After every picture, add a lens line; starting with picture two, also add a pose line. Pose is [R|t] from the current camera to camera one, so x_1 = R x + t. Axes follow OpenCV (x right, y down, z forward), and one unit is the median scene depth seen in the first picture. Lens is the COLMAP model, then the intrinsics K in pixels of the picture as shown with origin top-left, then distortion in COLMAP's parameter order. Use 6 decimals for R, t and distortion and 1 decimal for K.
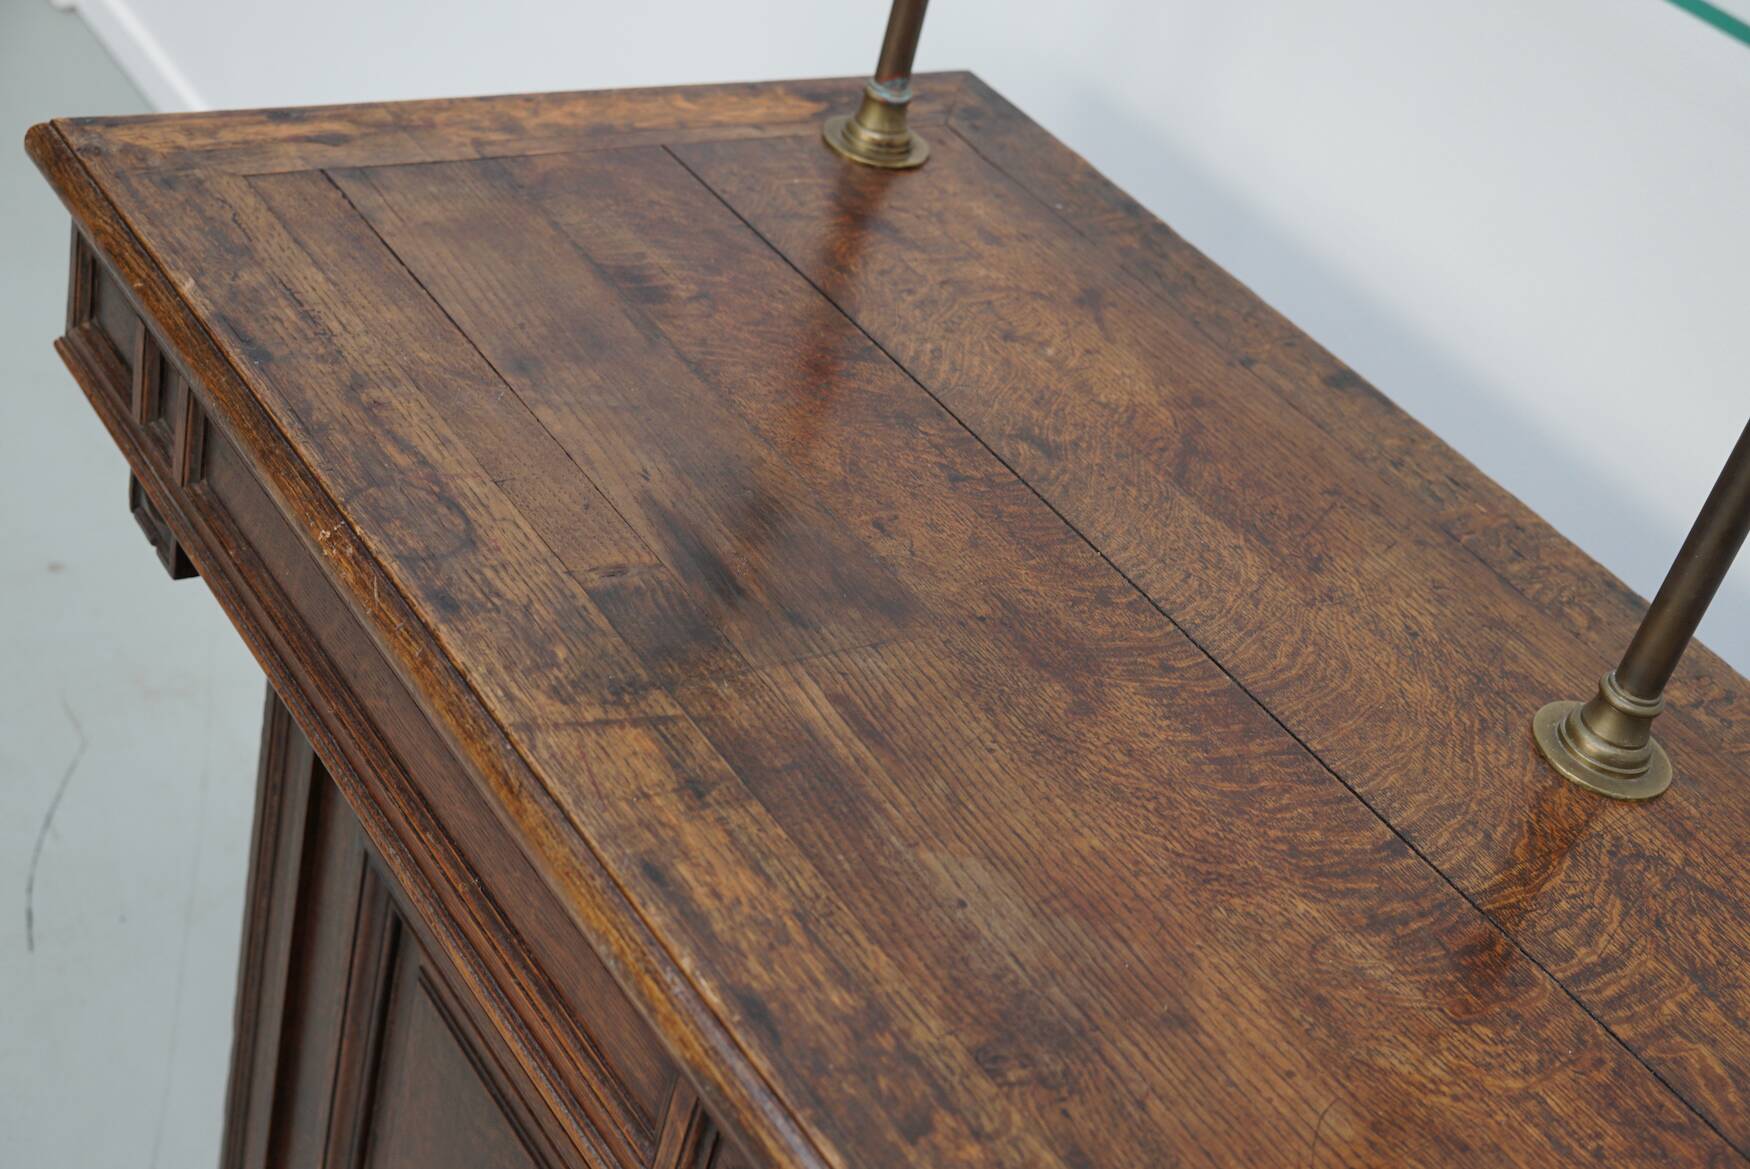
lens RADIAL K [[2260.2, 0, 875.0], [0, 2260.2, 584.5], [0, 0, 1]] dist [-0.163460, 0.351912]
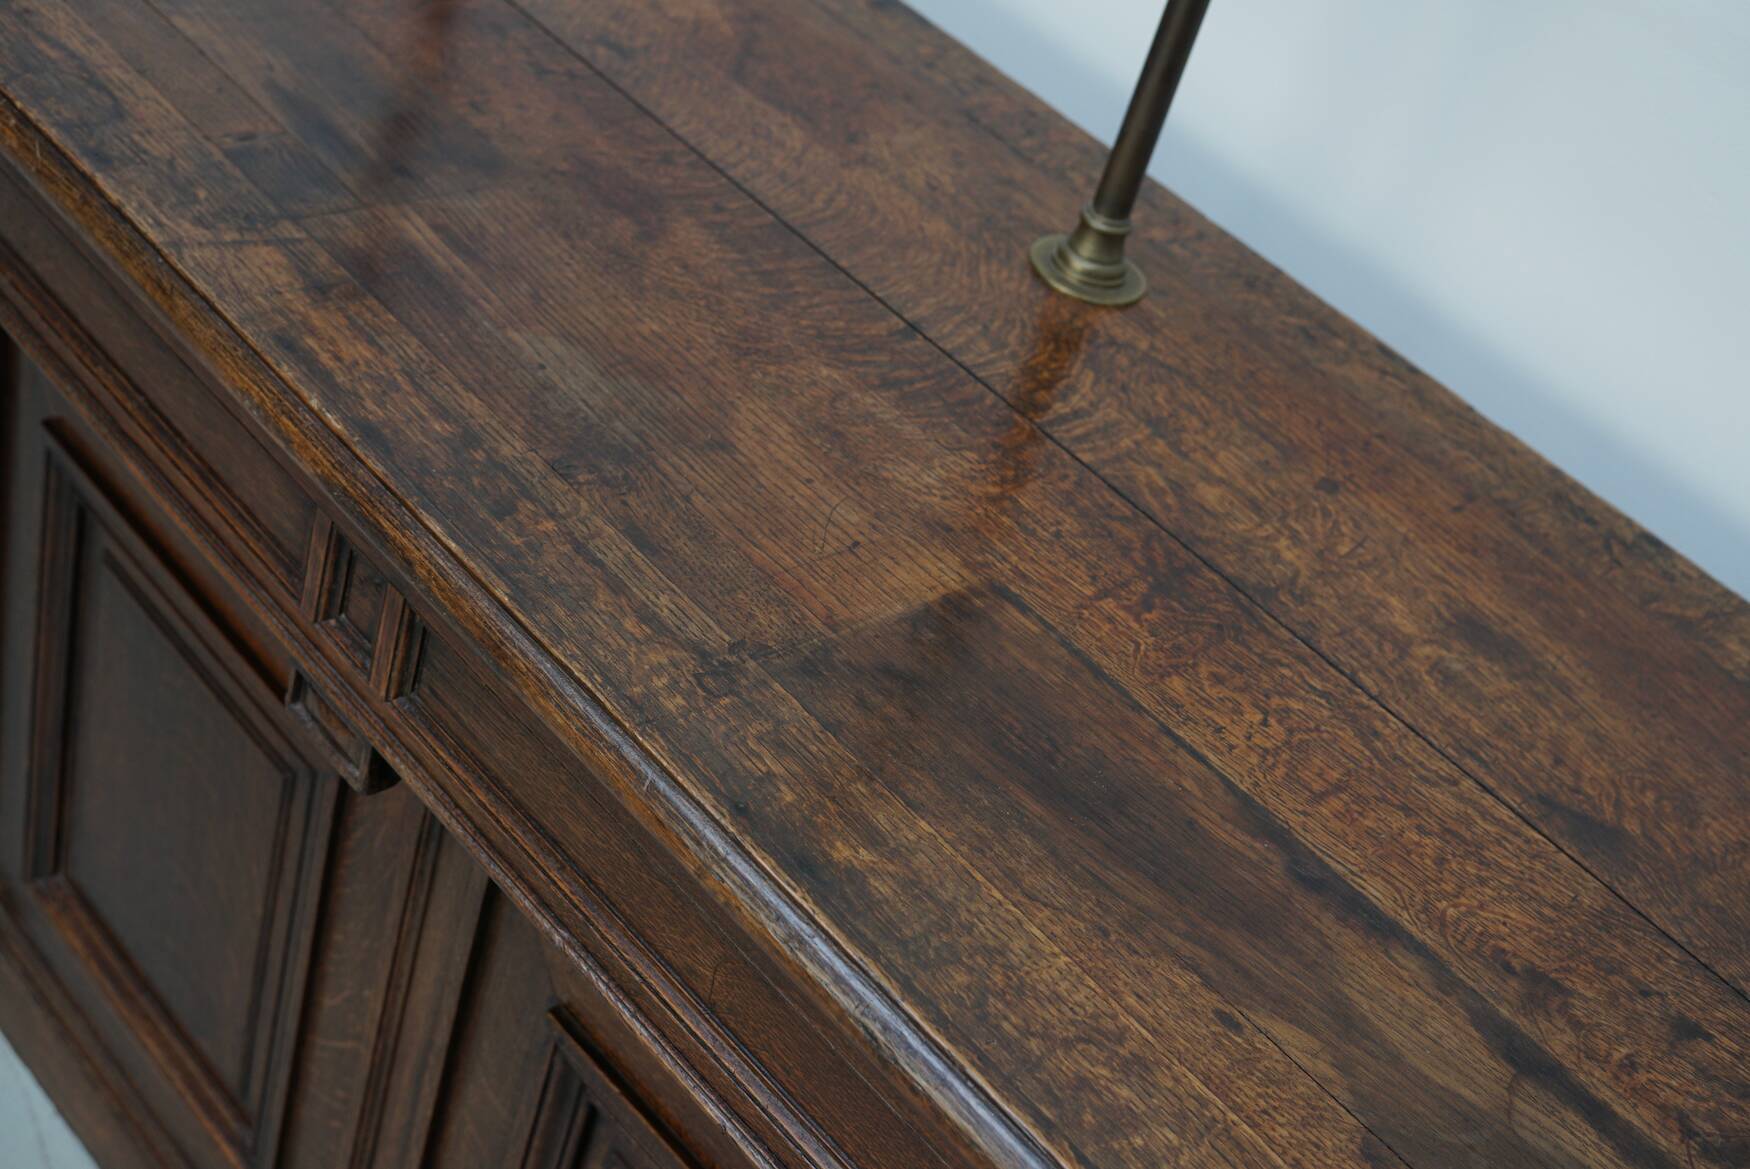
lens RADIAL K [[2260.2, 0, 875.0], [0, 2260.2, 584.5], [0, 0, 1]] dist [-0.163460, 0.351912]
pose [[0.989399, -0.058948, 0.132722, 0.043712], [0.047445, 0.994969, 0.088231, 0.144764], [-0.137256, -0.080999, 0.987218, -0.226257]]
